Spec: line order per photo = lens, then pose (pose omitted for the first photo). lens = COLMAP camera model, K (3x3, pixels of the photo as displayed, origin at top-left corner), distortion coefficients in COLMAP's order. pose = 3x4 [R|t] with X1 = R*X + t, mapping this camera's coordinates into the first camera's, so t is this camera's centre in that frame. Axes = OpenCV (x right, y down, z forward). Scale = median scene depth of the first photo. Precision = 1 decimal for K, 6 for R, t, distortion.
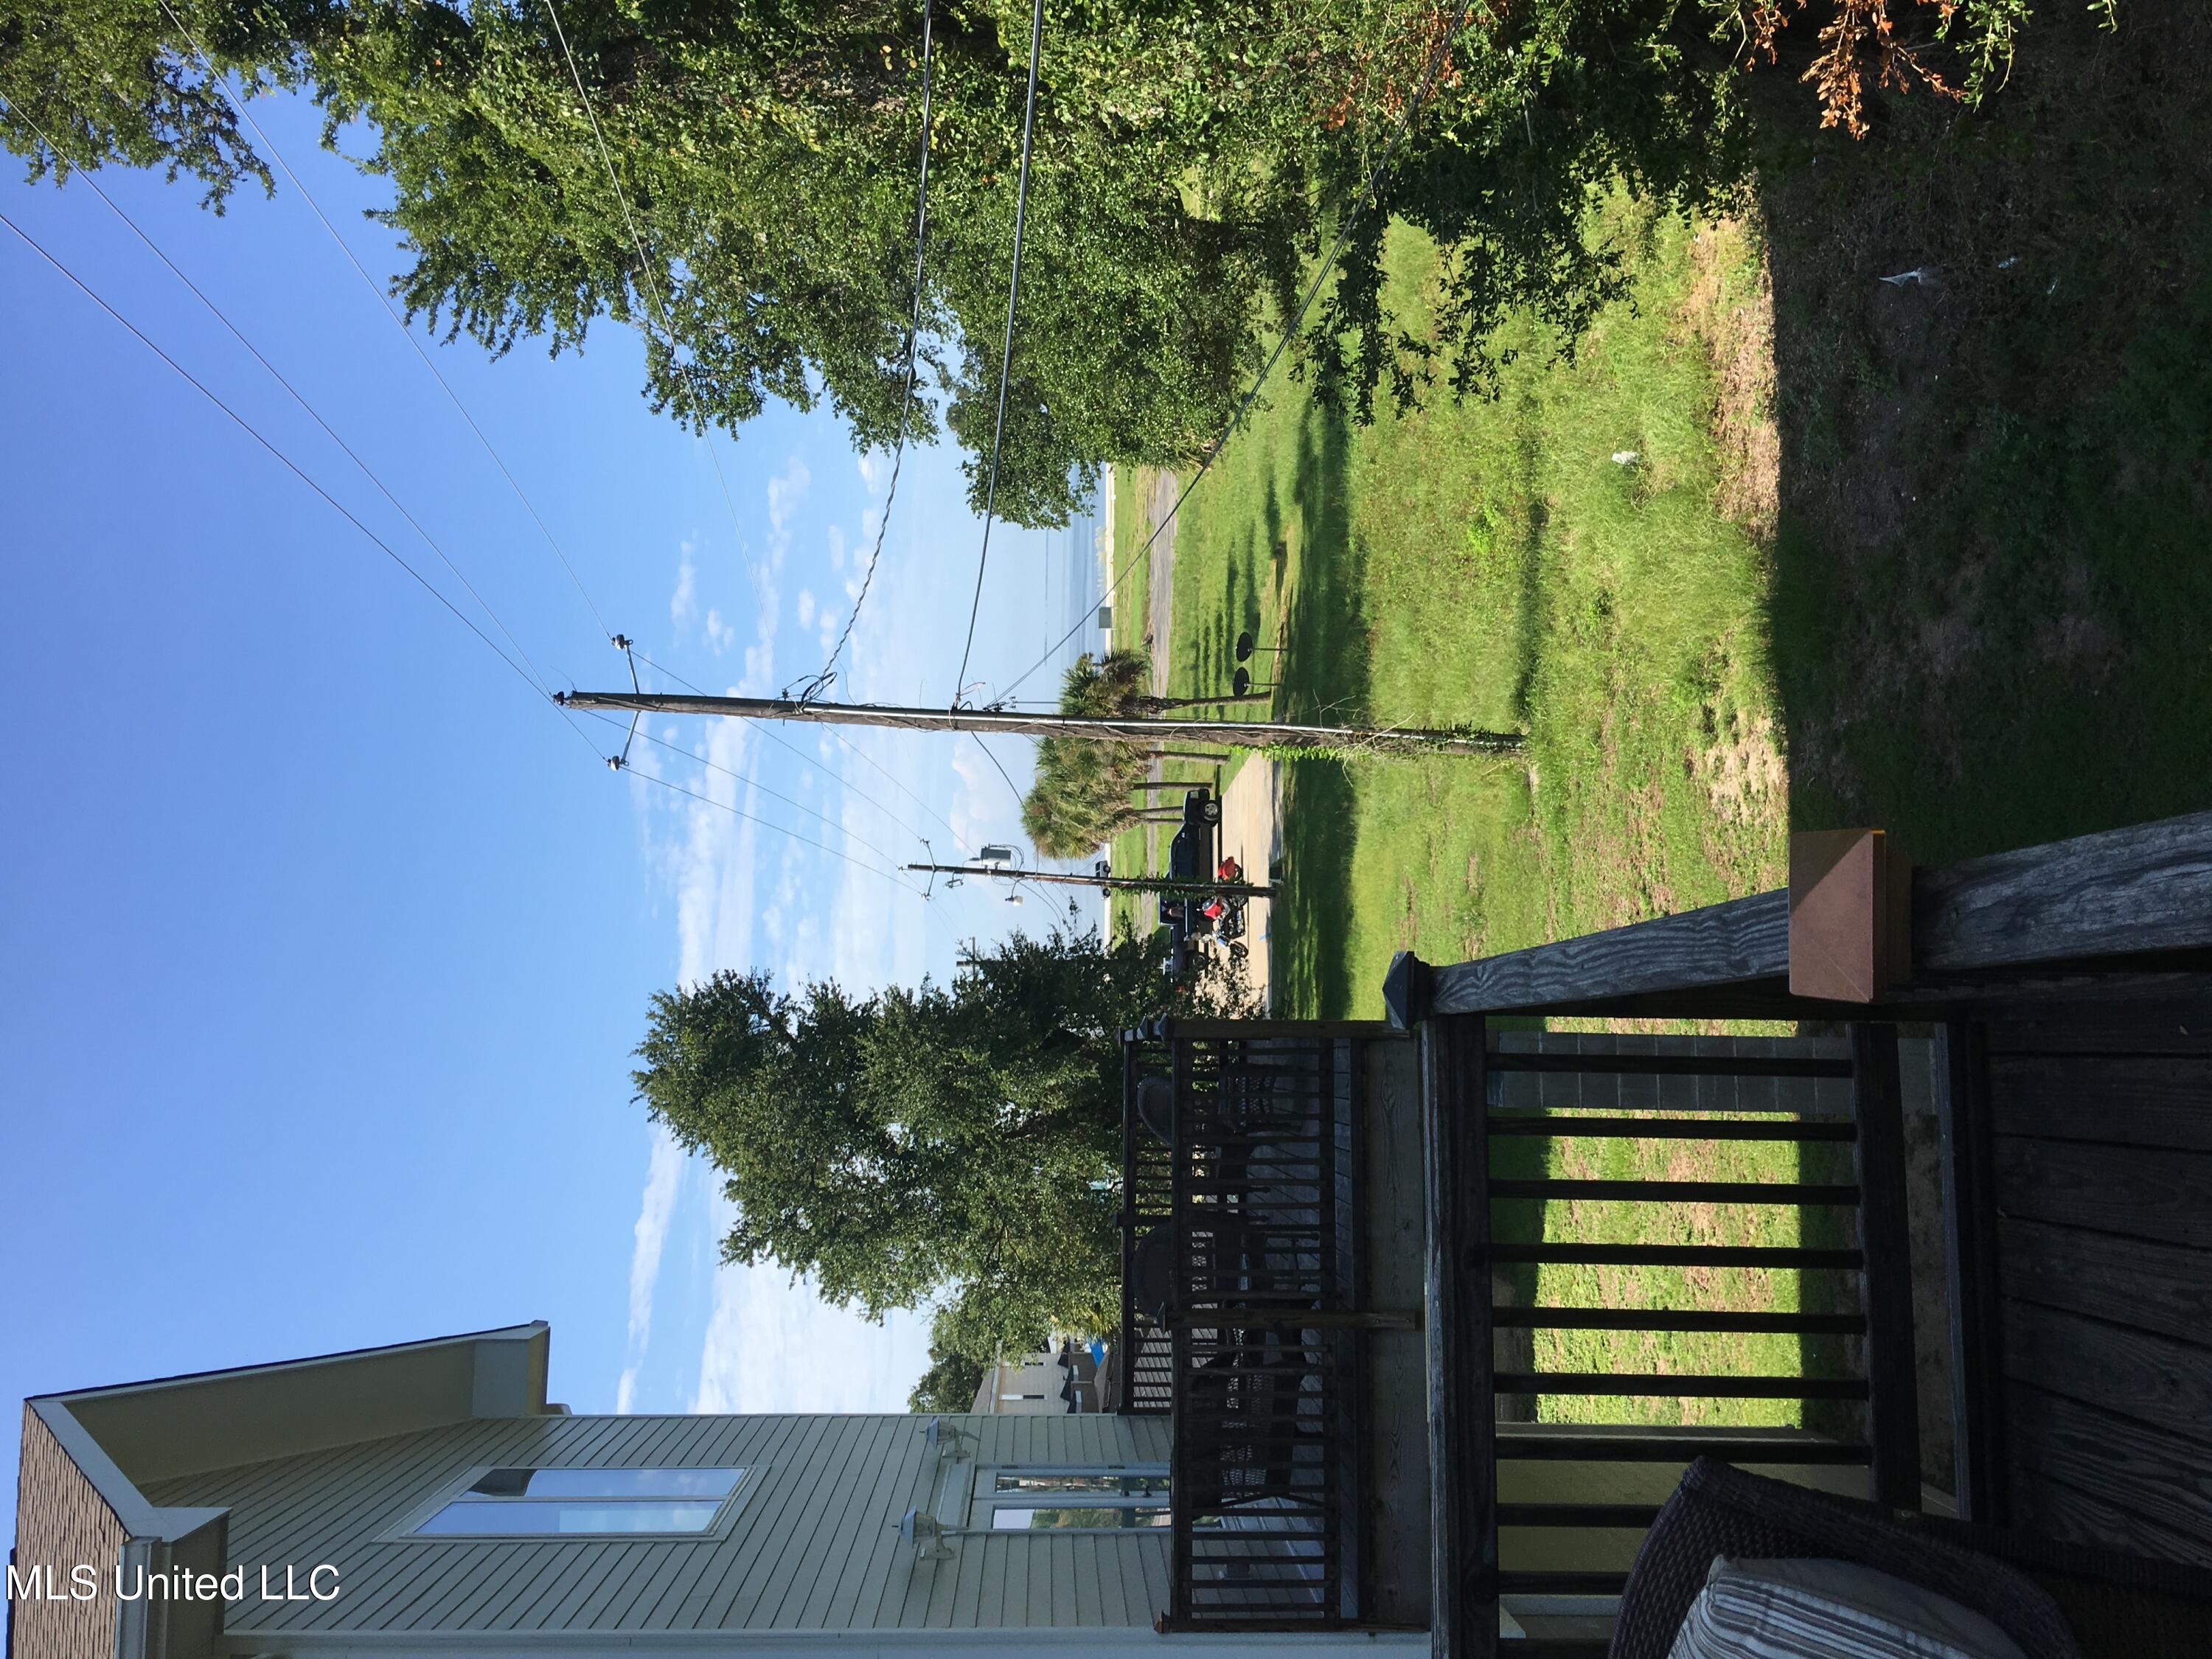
lens RADIAL K [[1851.4, 0, 1089.1], [0, 1851.4, 795.5], [0, 0, 1]] dist [0.118060, -0.180090]
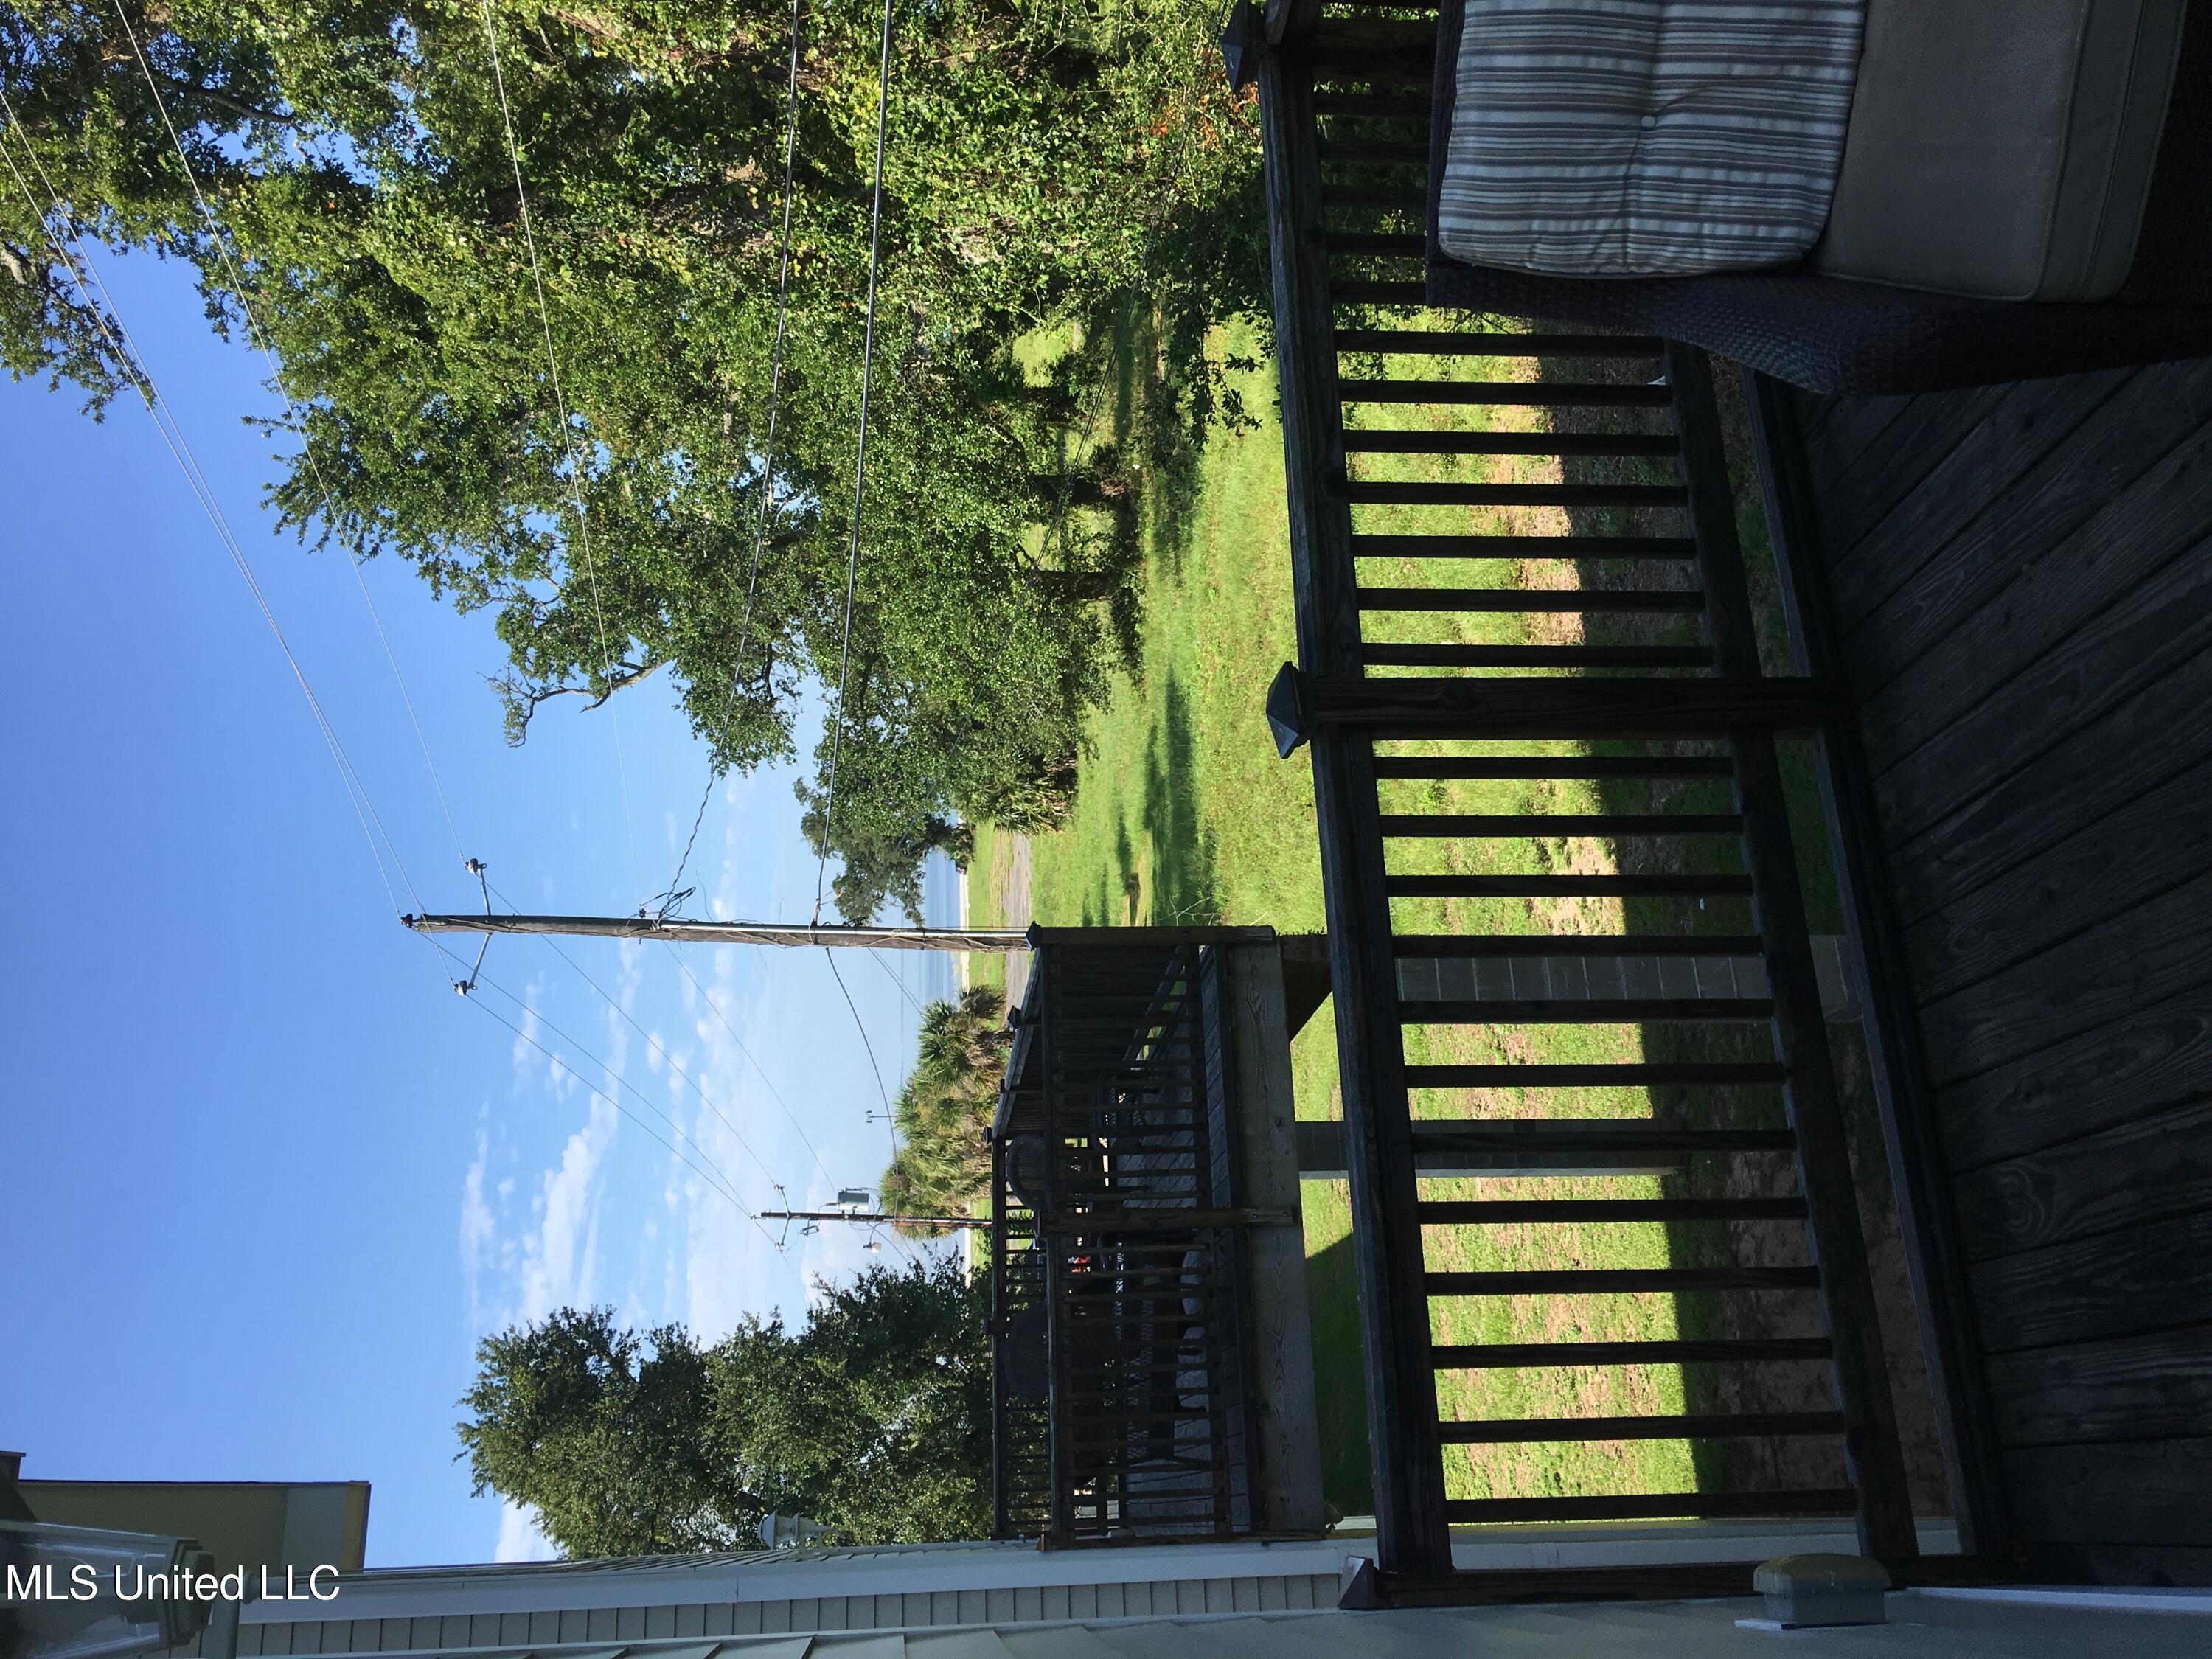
lens RADIAL K [[1851.4, 0, 1089.1], [0, 1851.4, 795.5], [0, 0, 1]] dist [0.118060, -0.180090]
pose [[0.996694, -0.017182, 0.079411, -0.002953], [0.034973, 0.972930, -0.228439, 0.121896], [-0.073337, 0.230461, 0.970314, 0.000068]]
